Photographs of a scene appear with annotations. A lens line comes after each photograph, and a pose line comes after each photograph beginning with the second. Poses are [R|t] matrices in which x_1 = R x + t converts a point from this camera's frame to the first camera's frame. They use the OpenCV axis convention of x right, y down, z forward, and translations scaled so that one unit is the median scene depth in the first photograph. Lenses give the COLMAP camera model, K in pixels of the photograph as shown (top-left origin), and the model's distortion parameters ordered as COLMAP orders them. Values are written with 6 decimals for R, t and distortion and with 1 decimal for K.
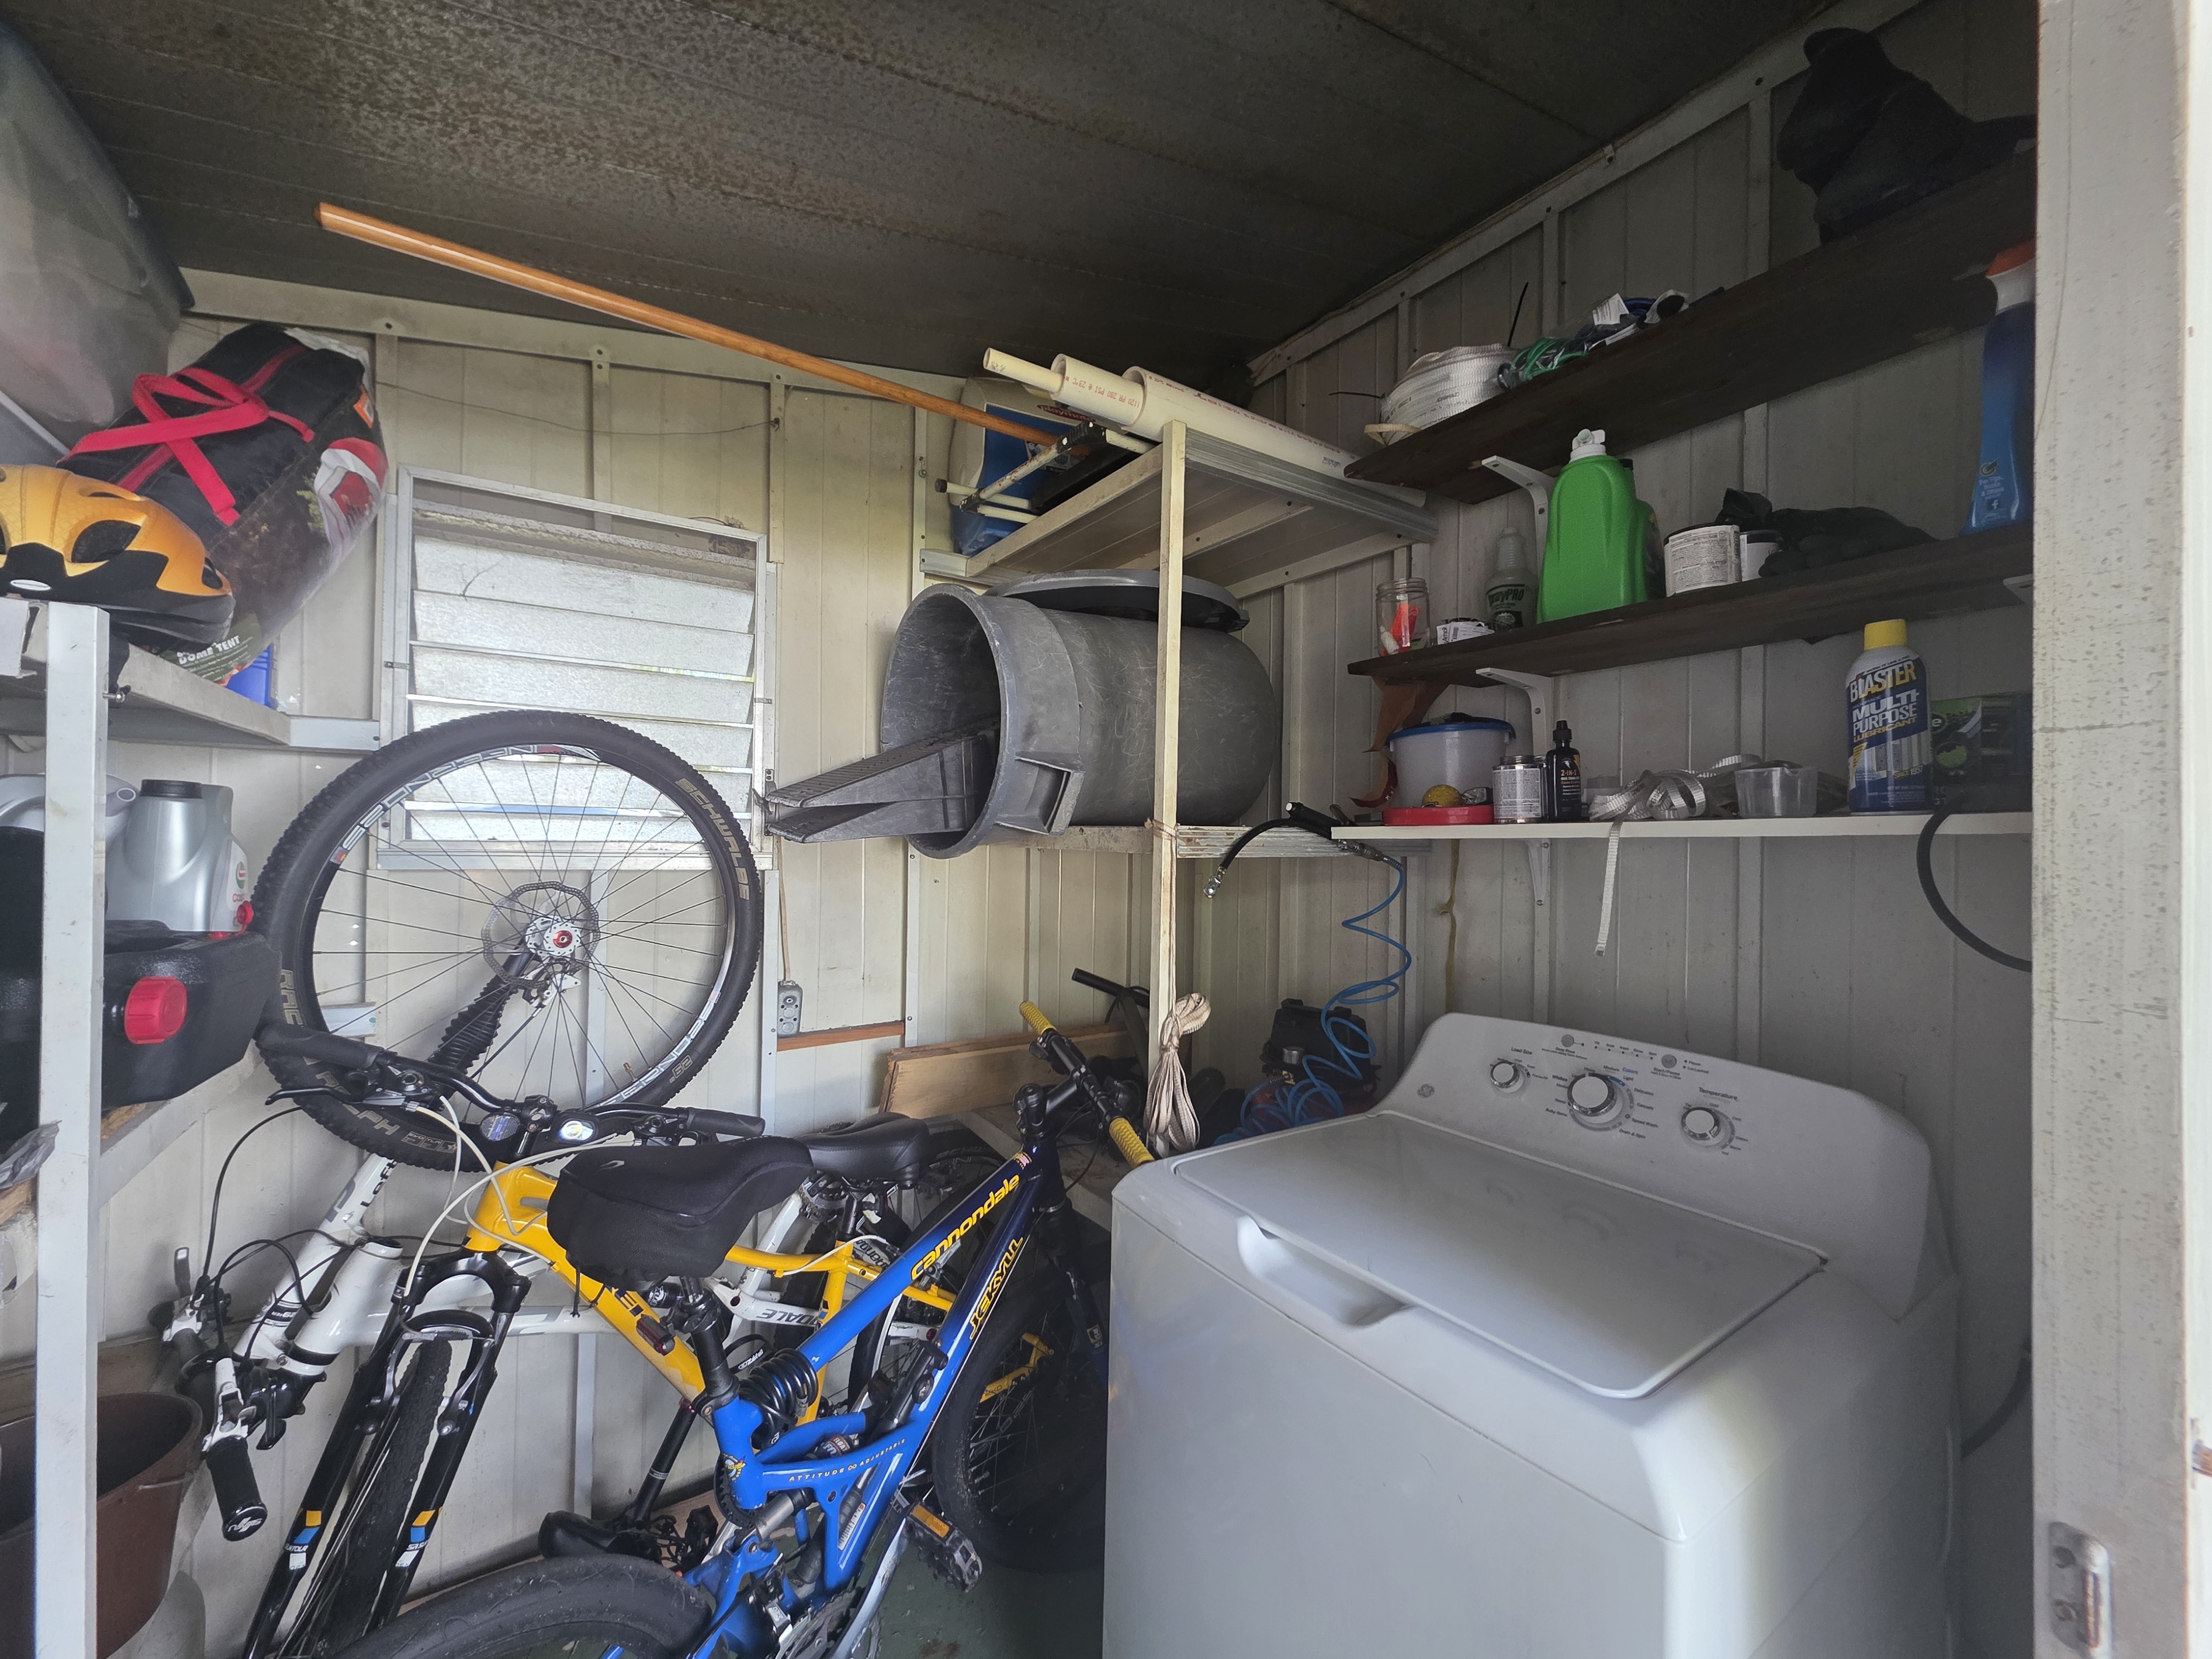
lens RADIAL K [[874.0, 0, 1107.2], [0, 874.0, 831.7], [0, 0, 1]] dist [0.005098, -0.002269]
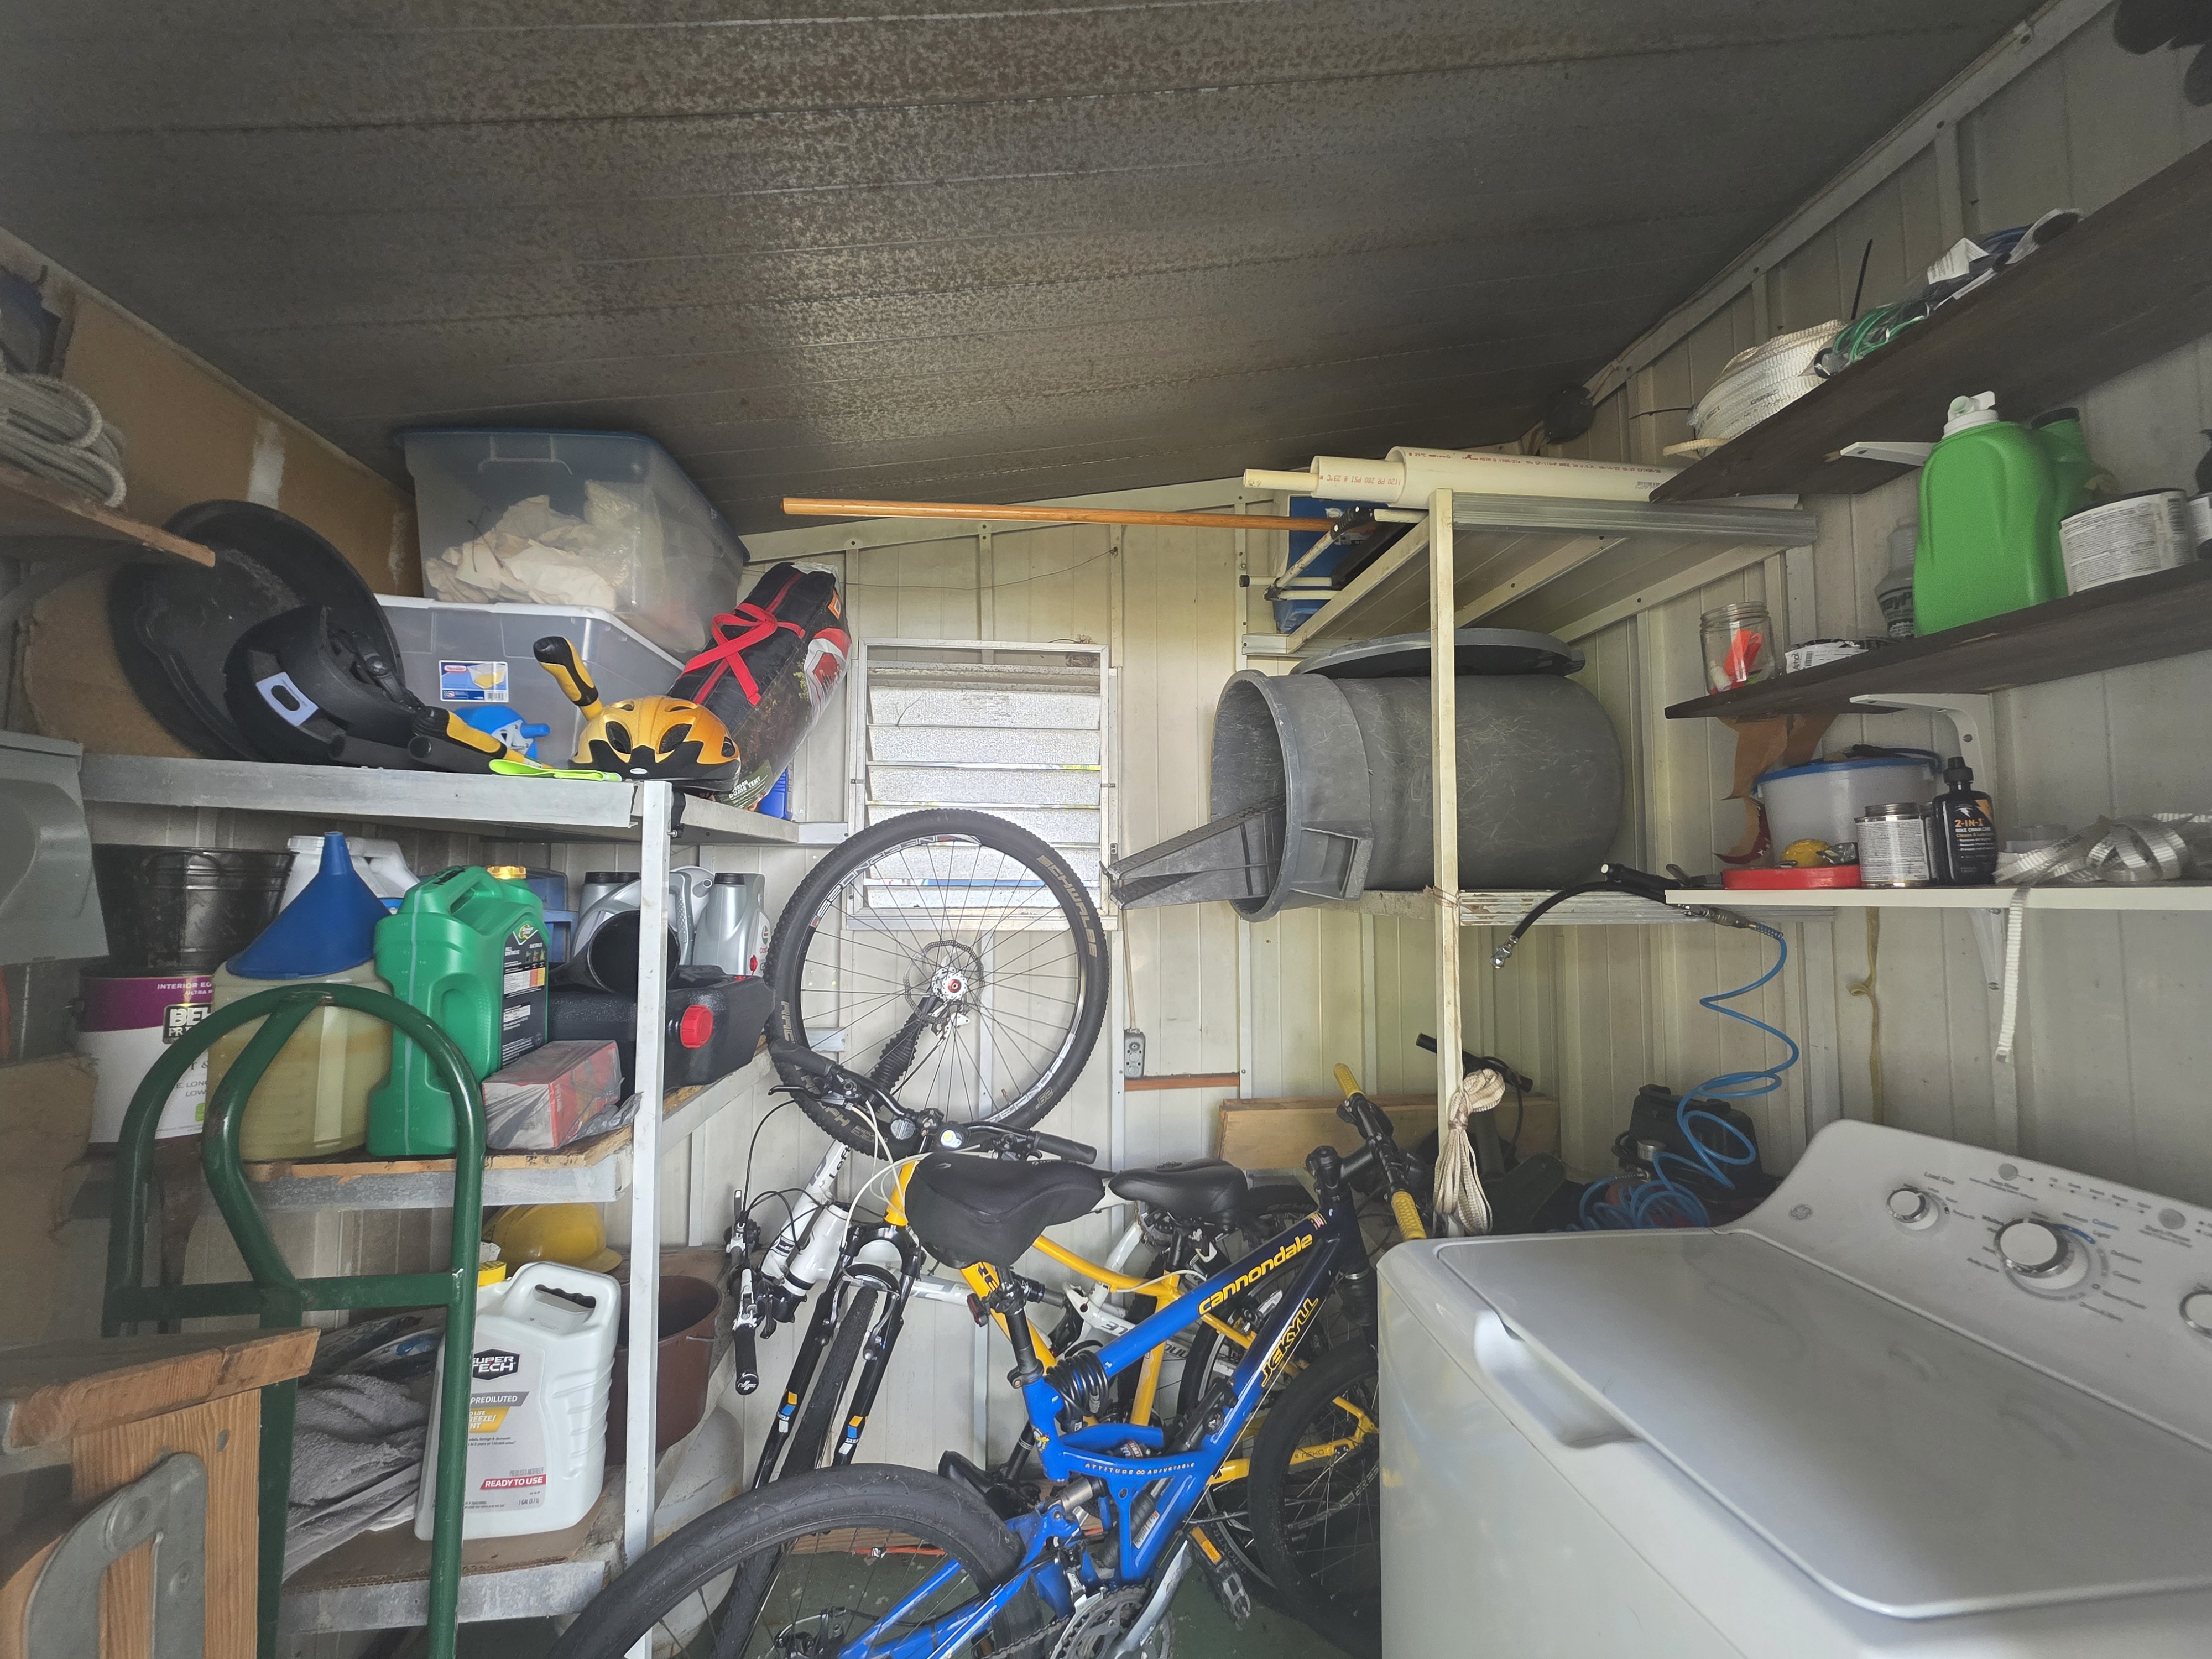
lens RADIAL K [[873.5, 0, 1106.0], [0, 873.5, 829.5], [0, 0, 1]] dist [0.002262, 0.000368]
pose [[0.890172, -0.043570, -0.453536, 0.177794], [0.016620, 0.997860, -0.063241, -0.022741], [0.455321, 0.048758, 0.888991, -0.048360]]
